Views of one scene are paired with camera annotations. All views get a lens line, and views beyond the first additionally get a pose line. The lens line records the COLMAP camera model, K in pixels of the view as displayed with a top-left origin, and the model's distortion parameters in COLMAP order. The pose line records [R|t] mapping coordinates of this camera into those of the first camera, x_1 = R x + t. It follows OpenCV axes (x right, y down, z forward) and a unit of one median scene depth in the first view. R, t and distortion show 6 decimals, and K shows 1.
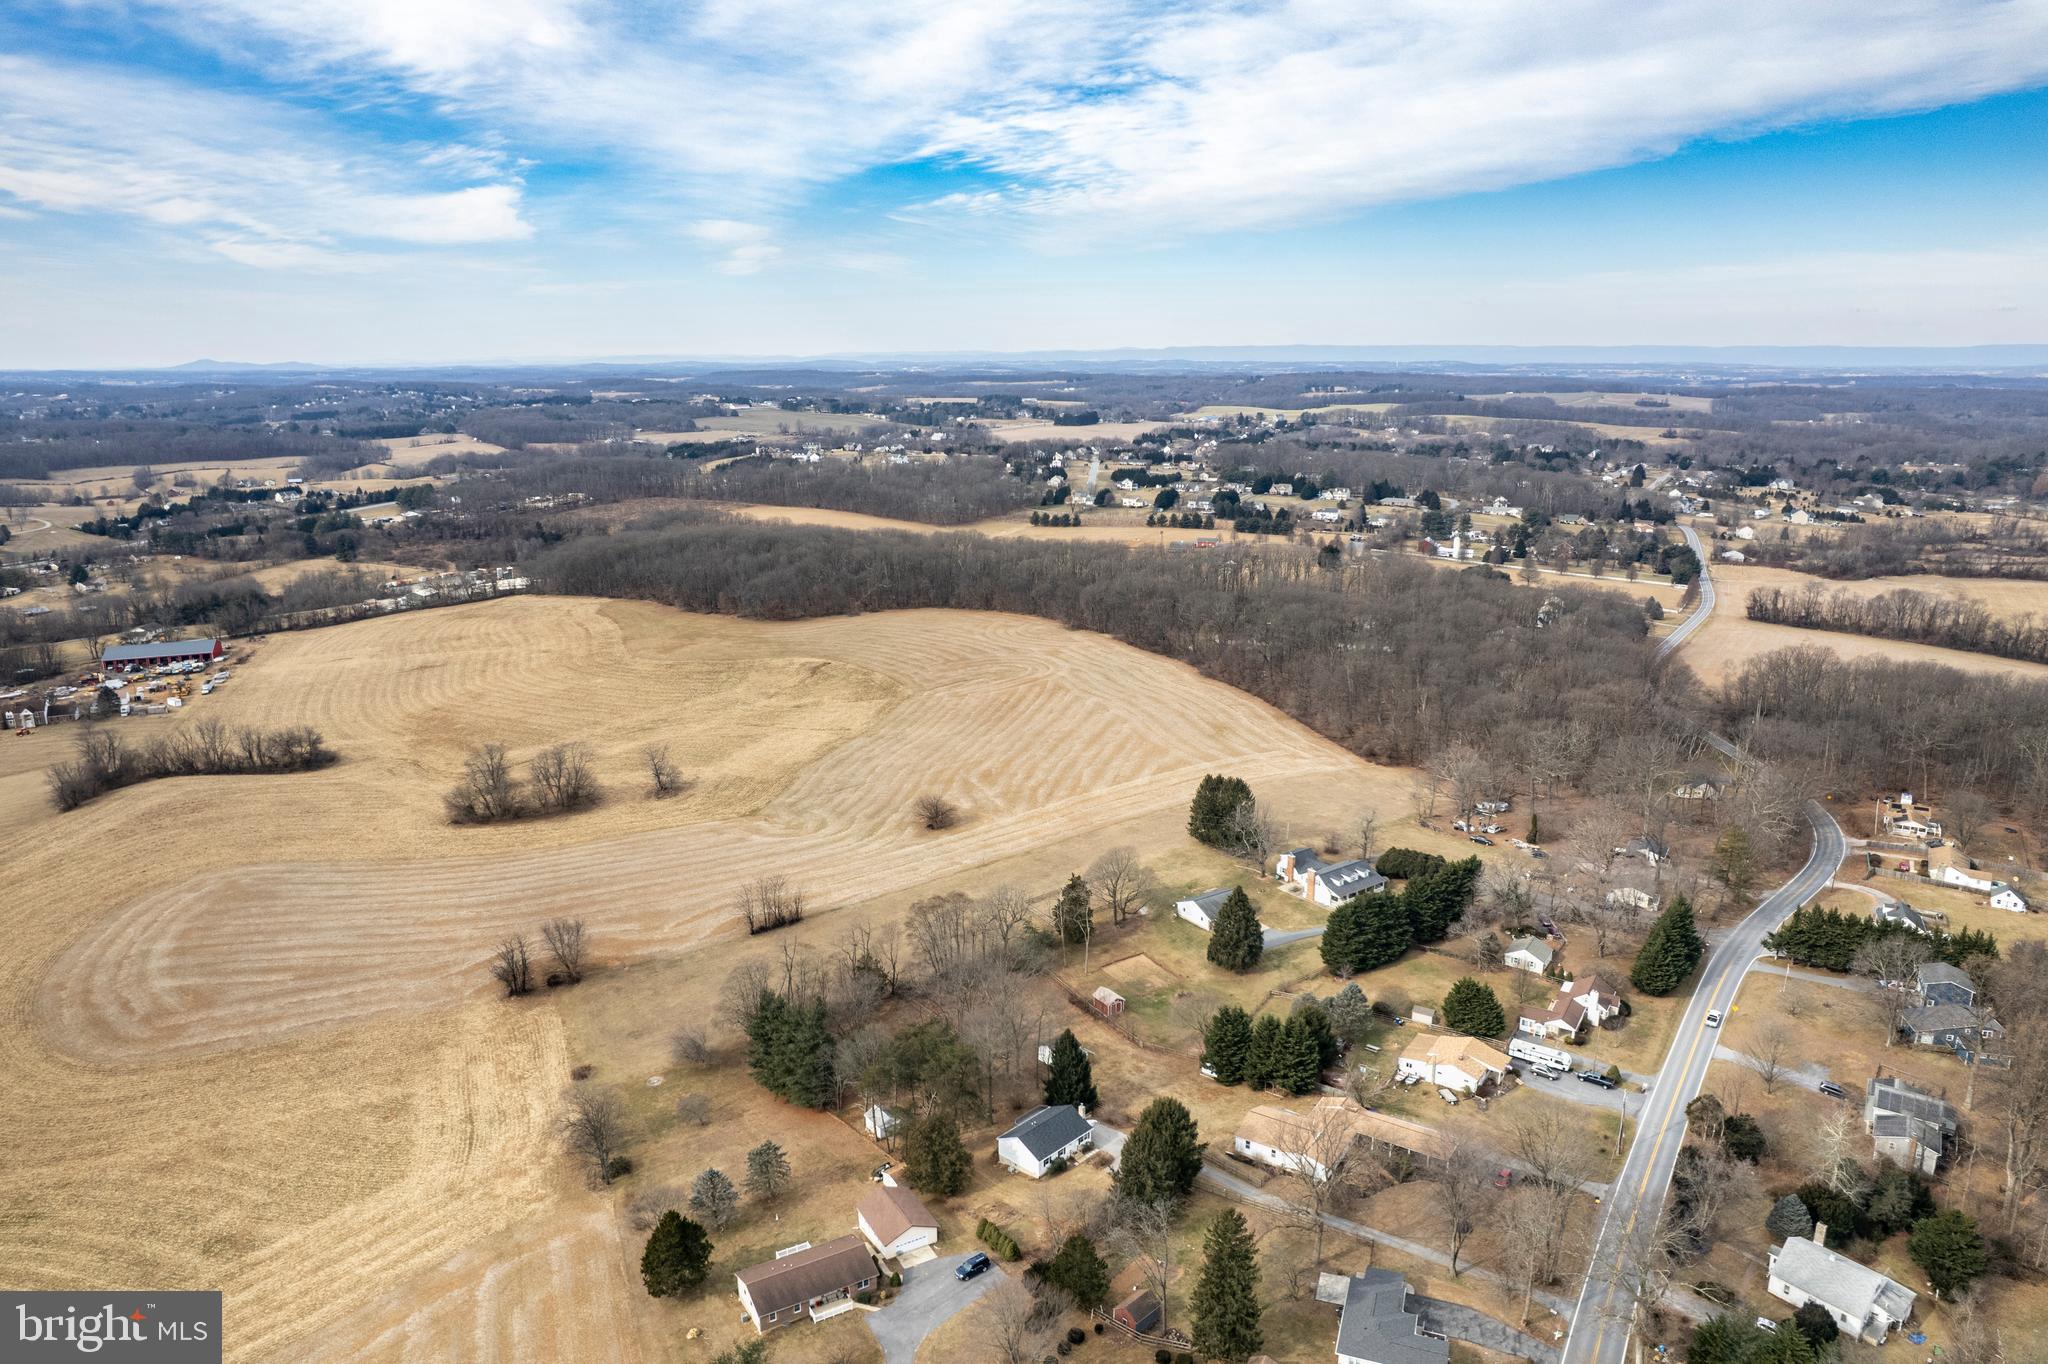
lens RADIAL K [[1324.1, 0, 1024.0], [0, 1324.1, 682.0], [0, 0, 1]] dist [-0.079872, 0.072630]
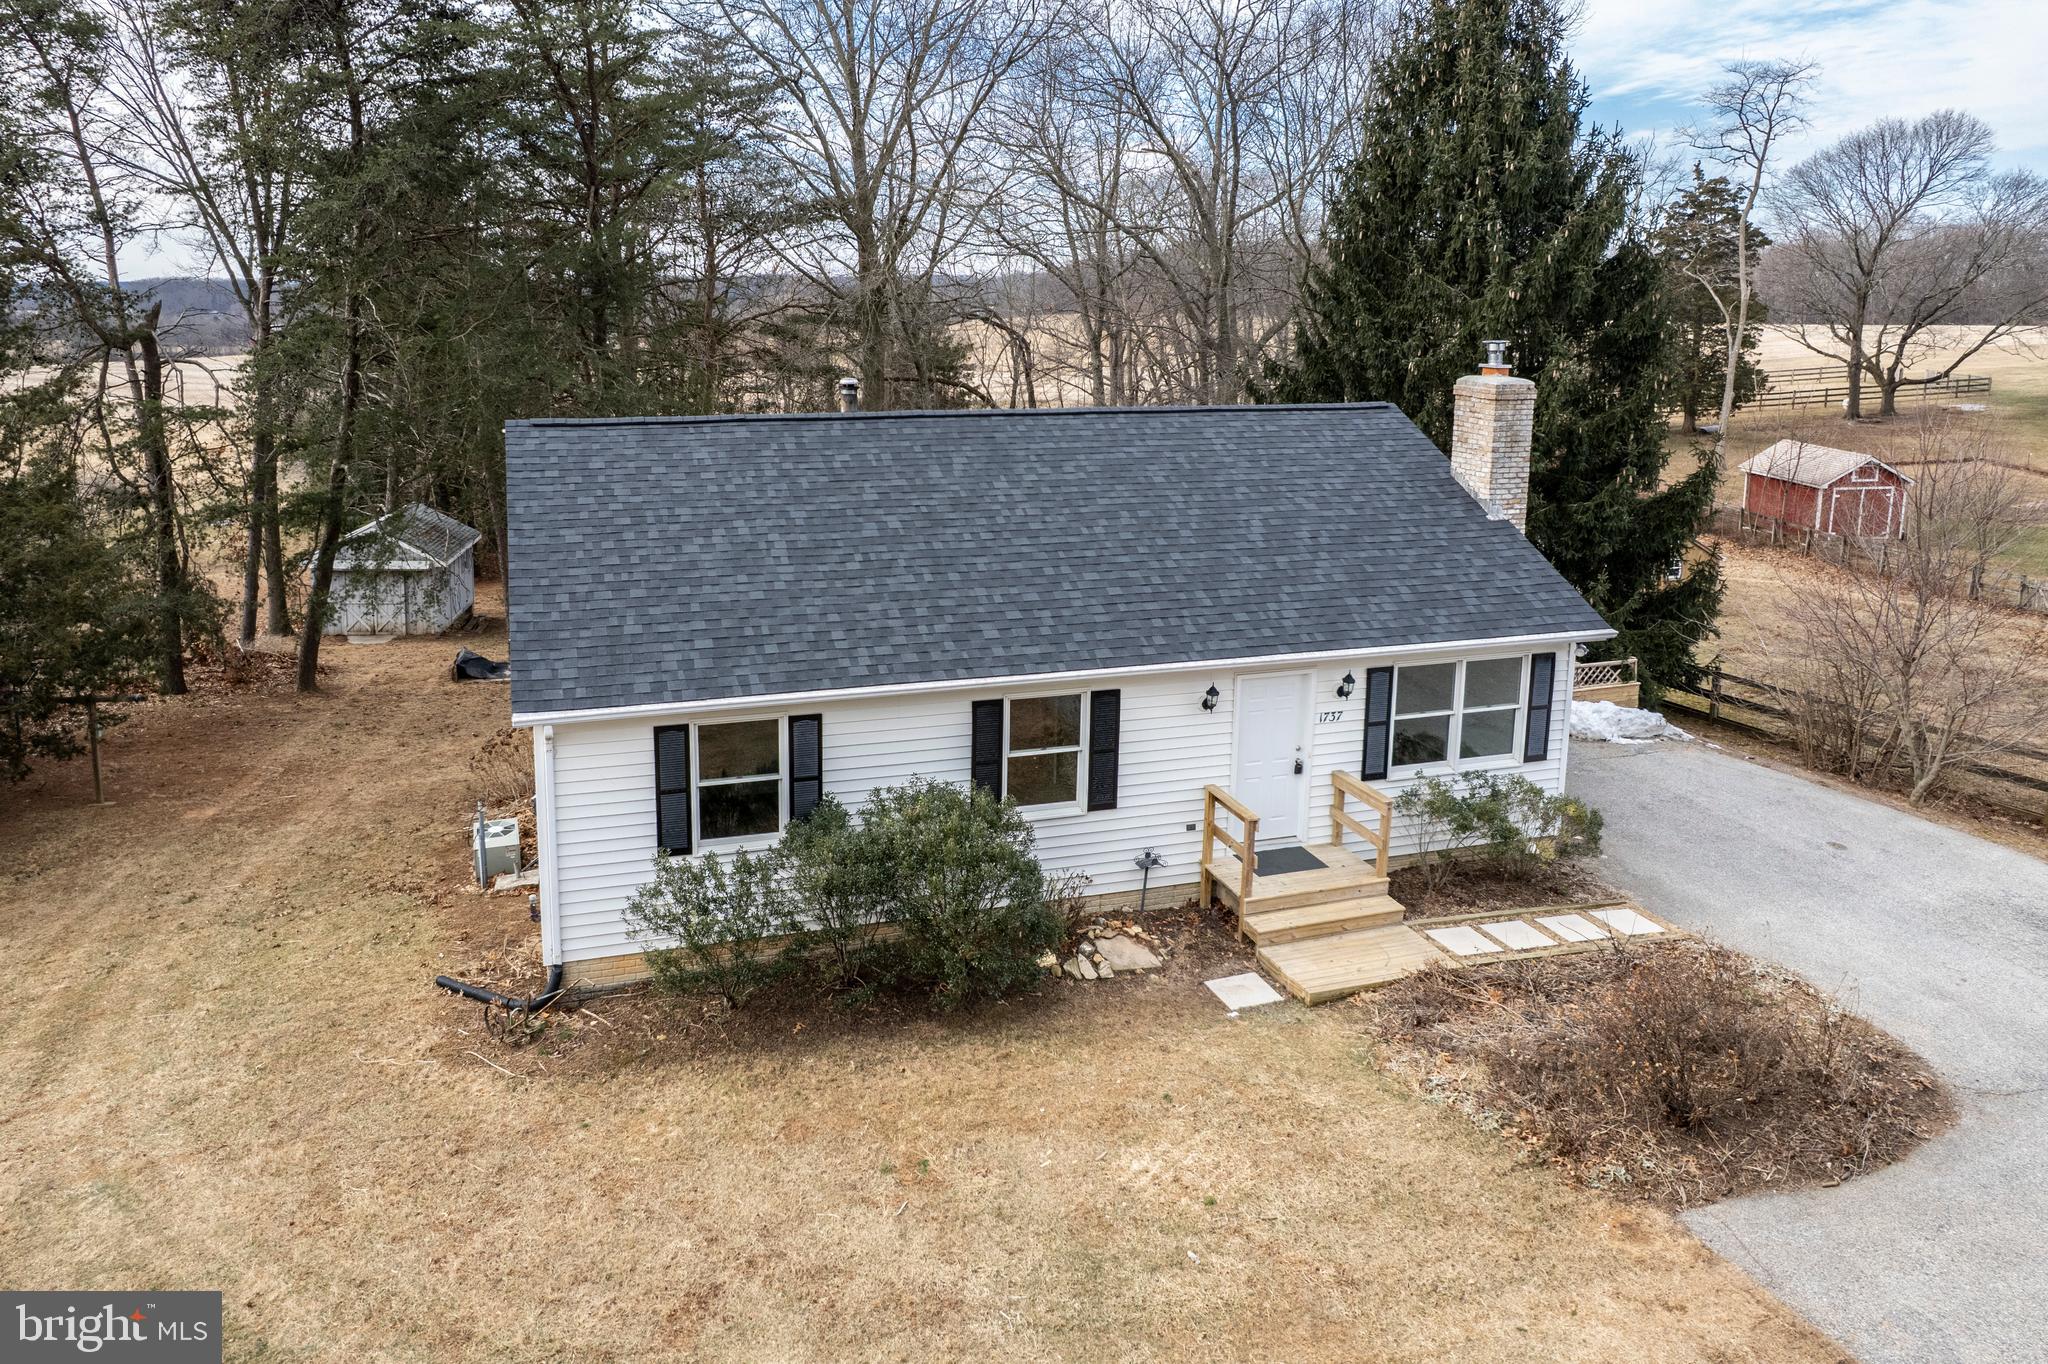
lens RADIAL K [[1368.6, 0, 920.1], [0, 1368.6, 532.2], [0, 0, 1]] dist [-0.065273, 0.039970]
pose [[0.865236, 0.105316, -0.490179, 0.038738], [-0.135667, 0.990395, -0.026682, 0.238618], [0.482661, 0.089588, 0.871213, 0.637520]]
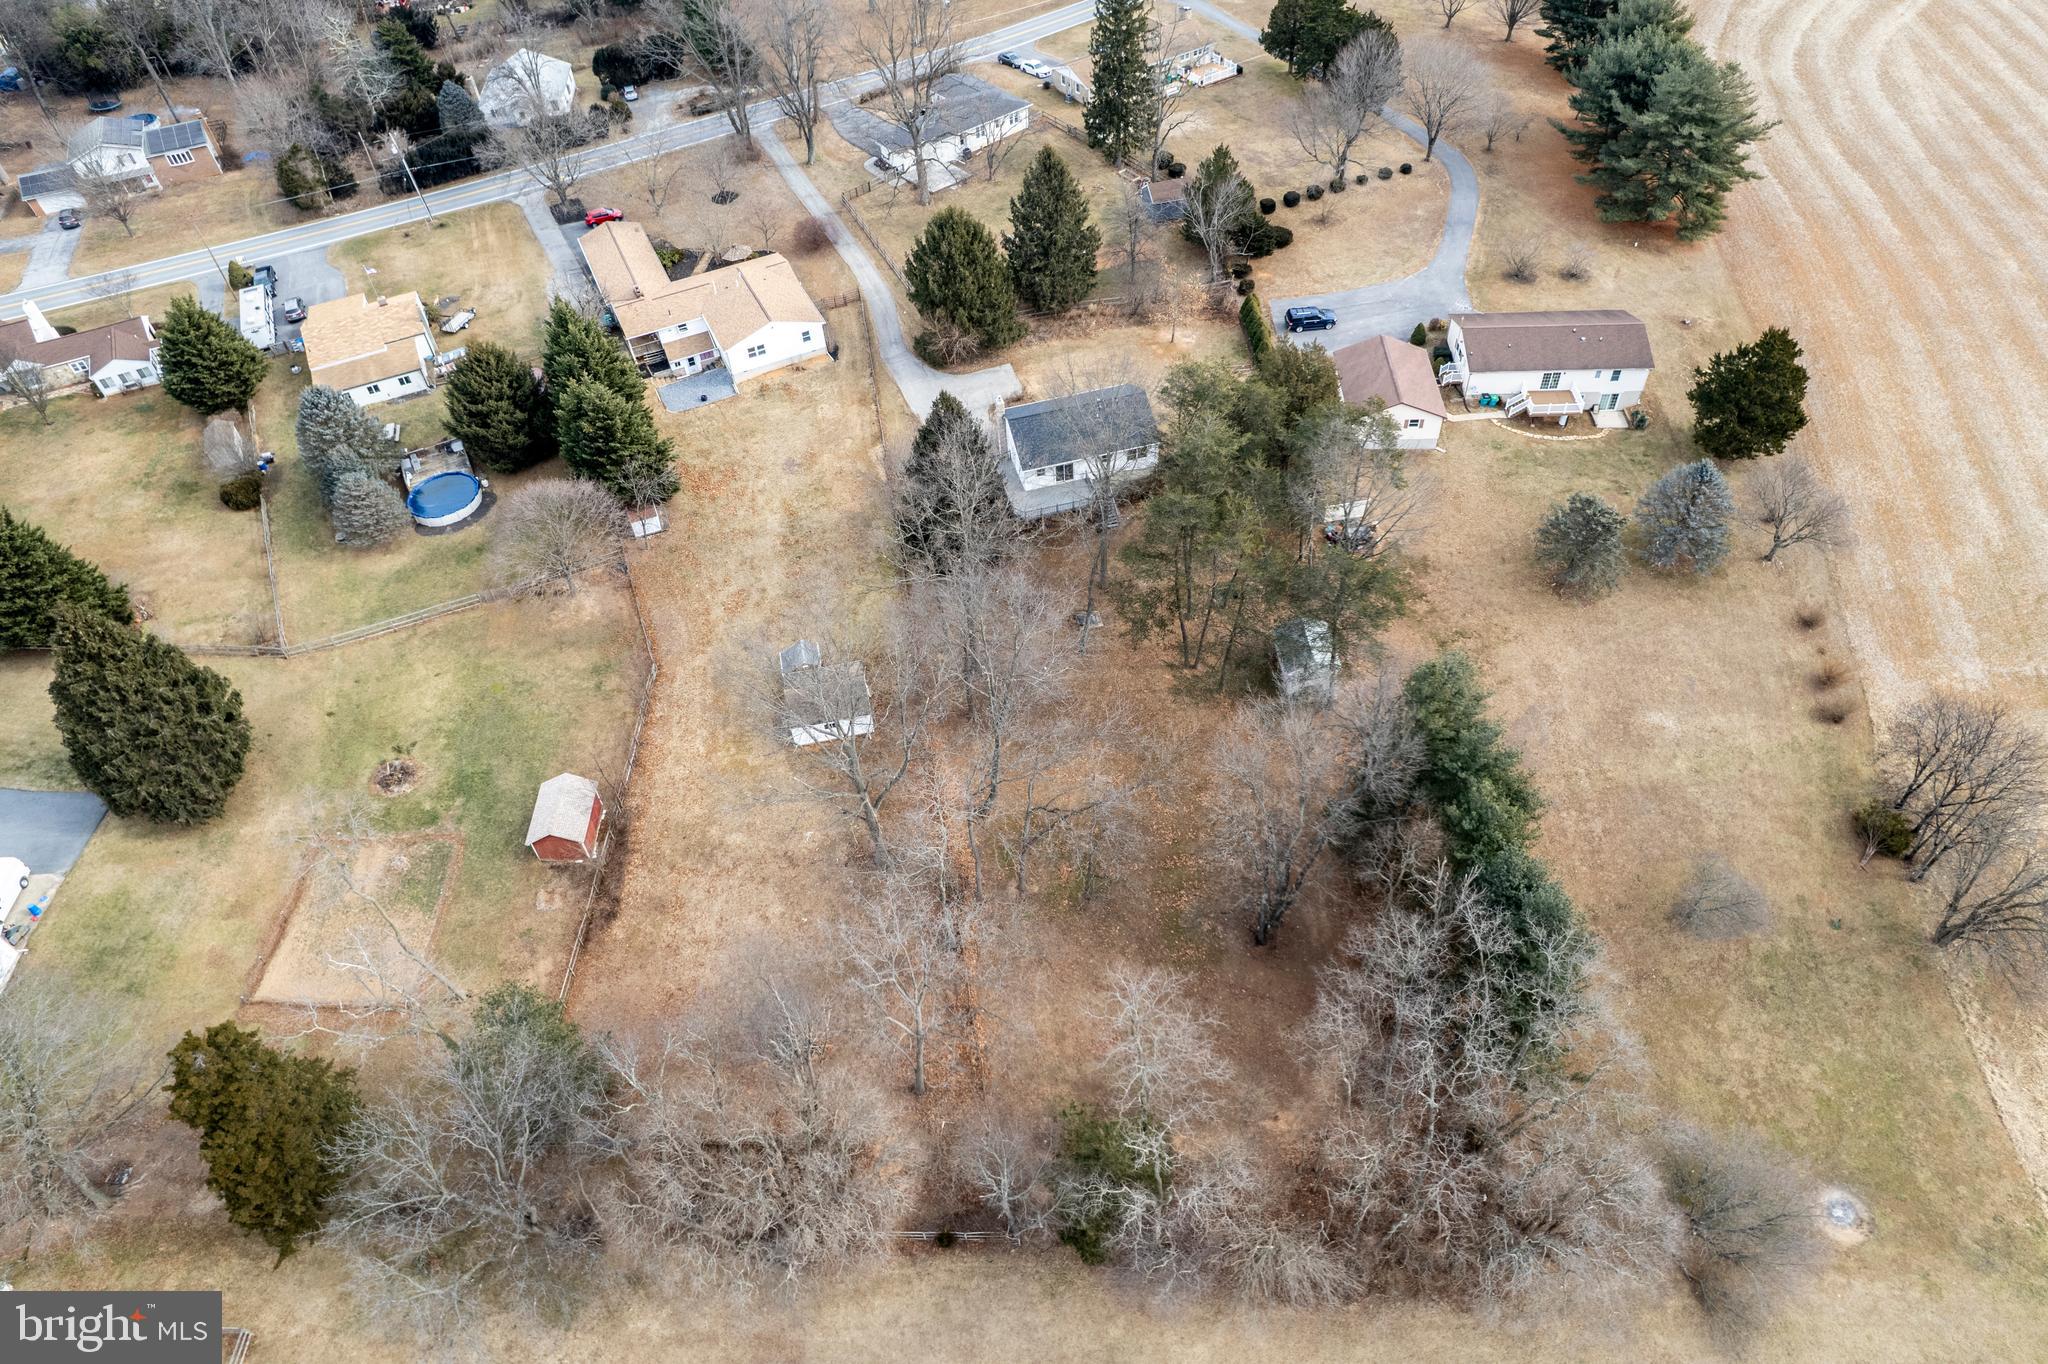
lens RADIAL K [[1324.1, 0, 1024.0], [0, 1324.1, 682.0], [0, 0, 1]] dist [-0.079872, 0.072630]
pose [[-0.856192, -0.346285, 0.383434, -0.151115], [0.178490, 0.498198, 0.848493, -0.057831], [-0.484846, 0.794912, -0.364745, 0.903192]]
